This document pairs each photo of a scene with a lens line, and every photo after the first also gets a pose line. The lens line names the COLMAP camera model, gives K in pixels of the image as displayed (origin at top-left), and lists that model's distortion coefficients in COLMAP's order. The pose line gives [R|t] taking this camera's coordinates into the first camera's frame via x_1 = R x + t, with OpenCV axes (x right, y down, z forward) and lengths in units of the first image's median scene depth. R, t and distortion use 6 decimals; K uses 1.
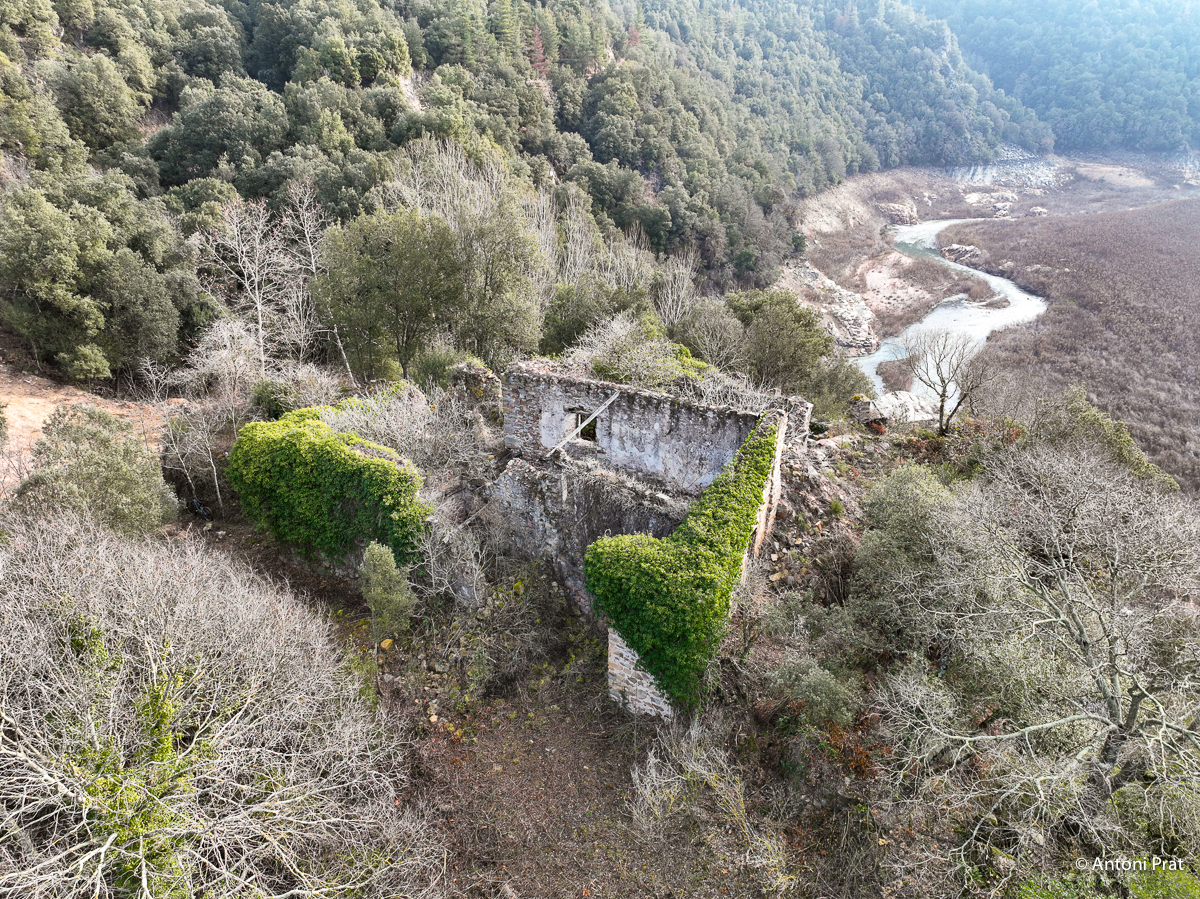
lens RADIAL K [[841.1, 0, 599.1], [0, 841.1, 451.1], [0, 0, 1]] dist [-0.001840, 0.019919]
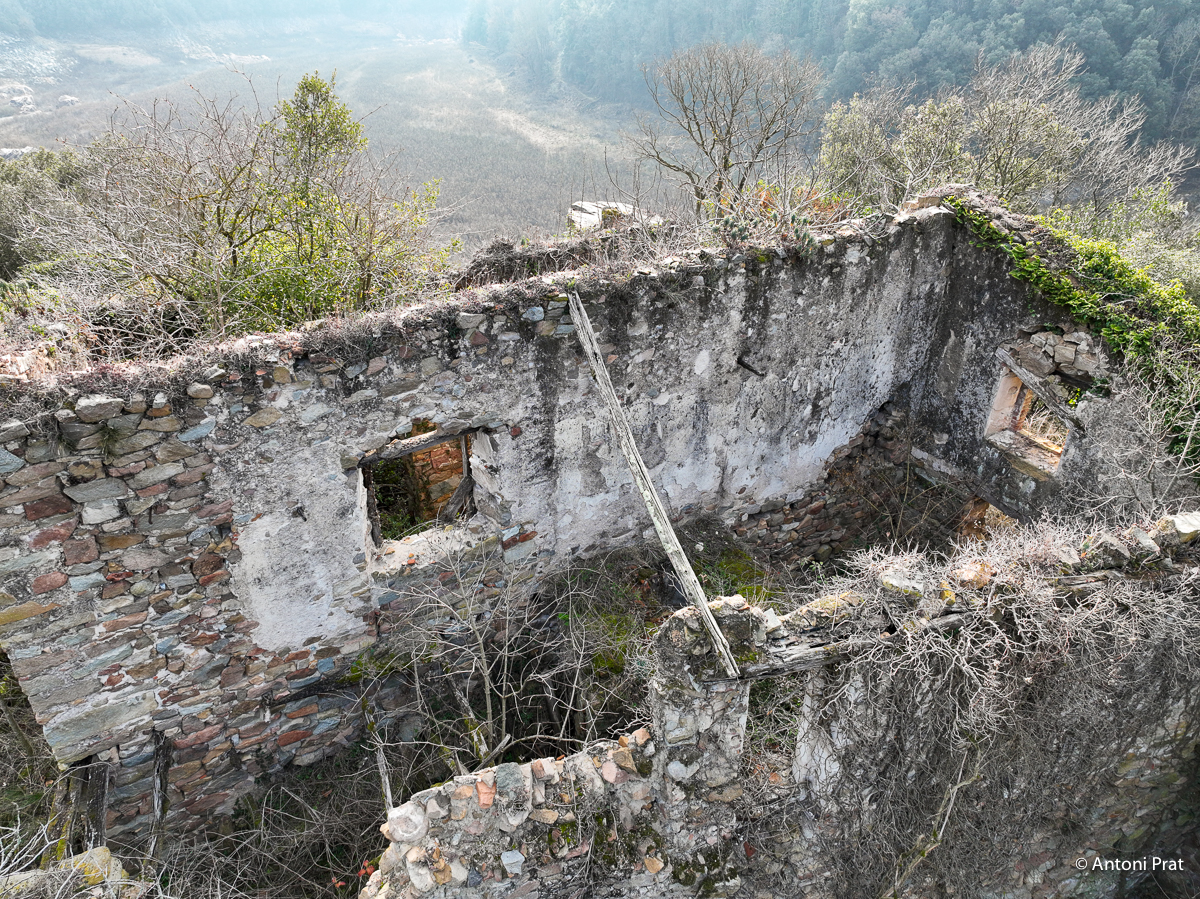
lens RADIAL K [[841.1, 0, 600.4], [0, 841.1, 449.0], [0, 0, 1]] dist [-0.001840, 0.019919]
pose [[0.505705, -0.438481, 0.742965, -0.183094], [0.359184, 0.890024, 0.280791, -0.097006], [-0.784378, 0.124864, 0.607585, 0.823711]]
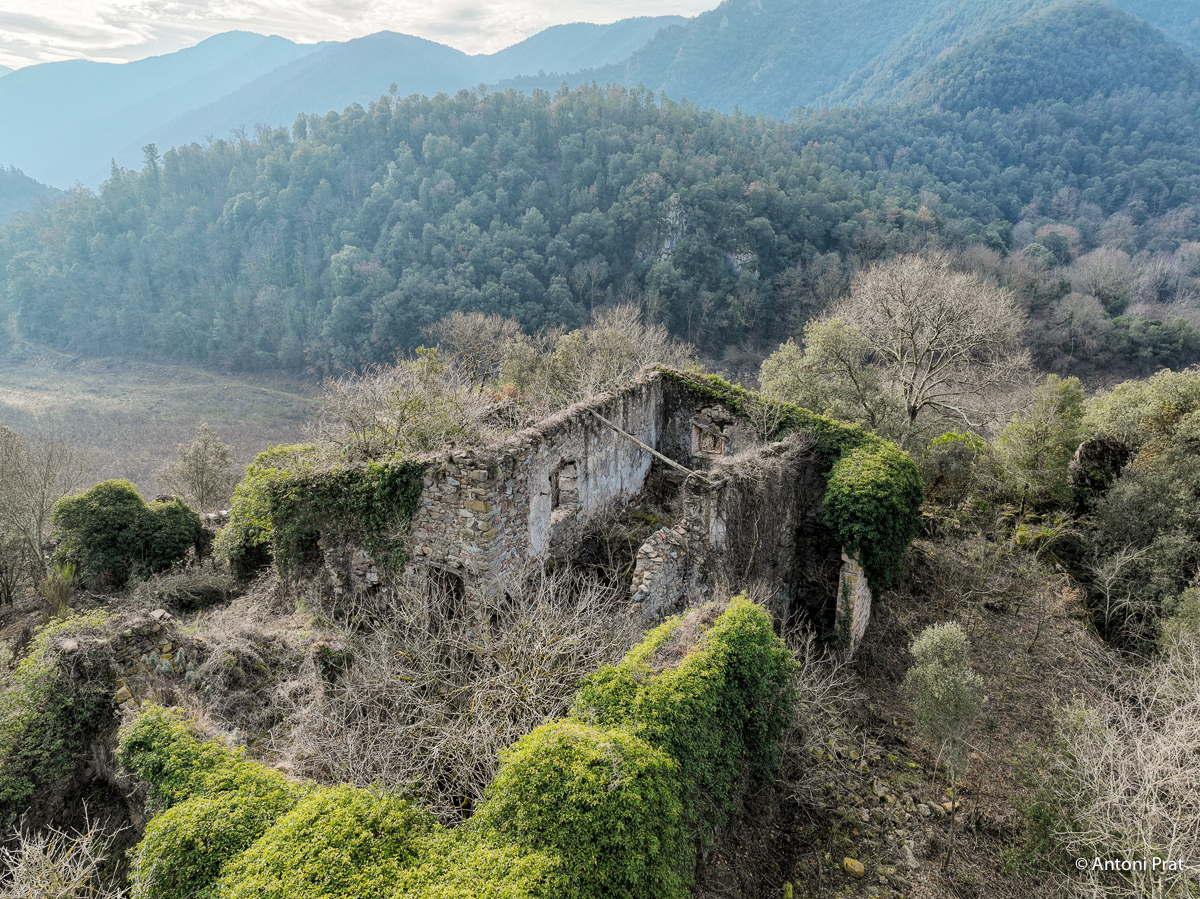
lens RADIAL K [[841.1, 0, 597.8], [0, 841.1, 448.0], [0, 0, 1]] dist [-0.001840, 0.019919]
pose [[-0.071144, -0.273886, 0.959127, -0.672792], [0.418405, 0.864685, 0.277953, -0.237510], [-0.905470, 0.421078, 0.053078, 0.949740]]
